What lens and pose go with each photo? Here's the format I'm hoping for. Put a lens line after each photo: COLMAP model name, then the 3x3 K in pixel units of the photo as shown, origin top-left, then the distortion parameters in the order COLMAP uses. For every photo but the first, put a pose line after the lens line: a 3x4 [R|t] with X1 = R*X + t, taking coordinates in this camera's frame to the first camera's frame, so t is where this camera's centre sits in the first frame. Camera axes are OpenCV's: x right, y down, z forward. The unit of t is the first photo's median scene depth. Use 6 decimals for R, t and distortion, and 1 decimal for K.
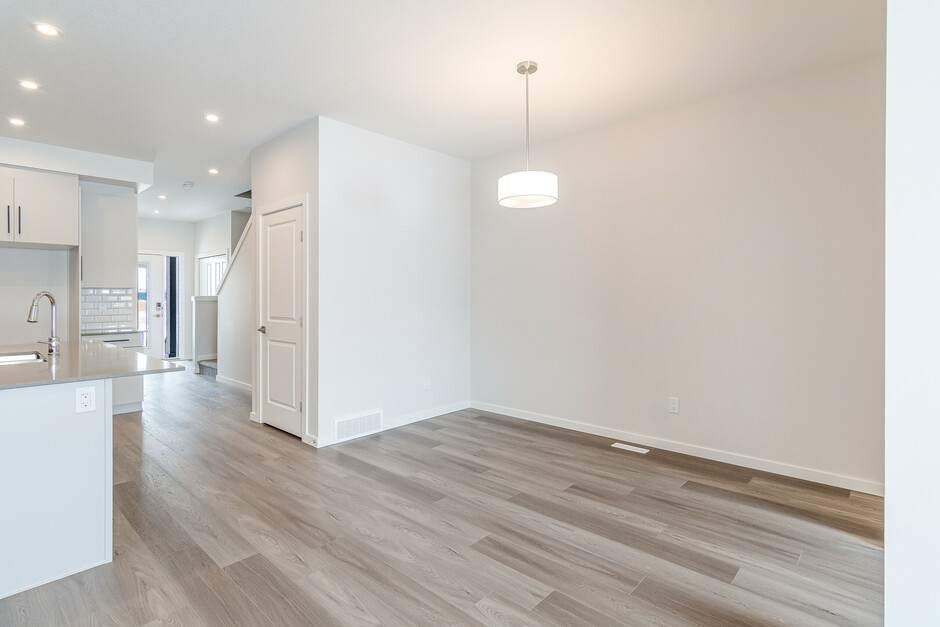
lens RADIAL K [[472.2, 0, 471.1], [0, 472.2, 298.2], [0, 0, 1]] dist [-0.000345, 0.000012]
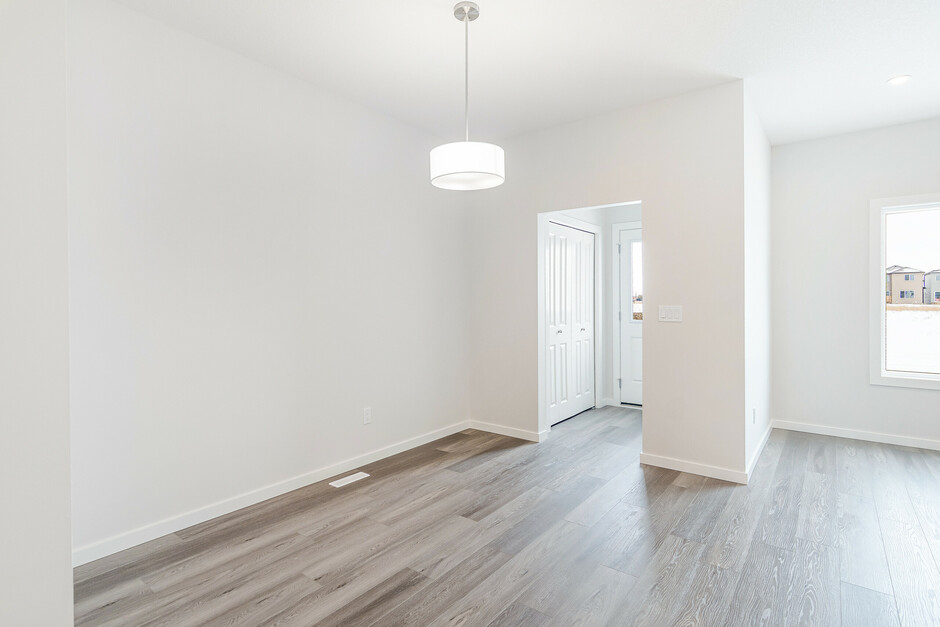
lens RADIAL K [[471.4, 0, 489.2], [0, 471.4, 302.6], [0, 0, 1]] dist [-0.000674, -0.000108]
pose [[-0.101453, -0.000627, 0.994840, -0.599752], [0.007284, 0.999973, 0.001373, 0.001178], [-0.994814, 0.007386, -0.101446, 0.946545]]
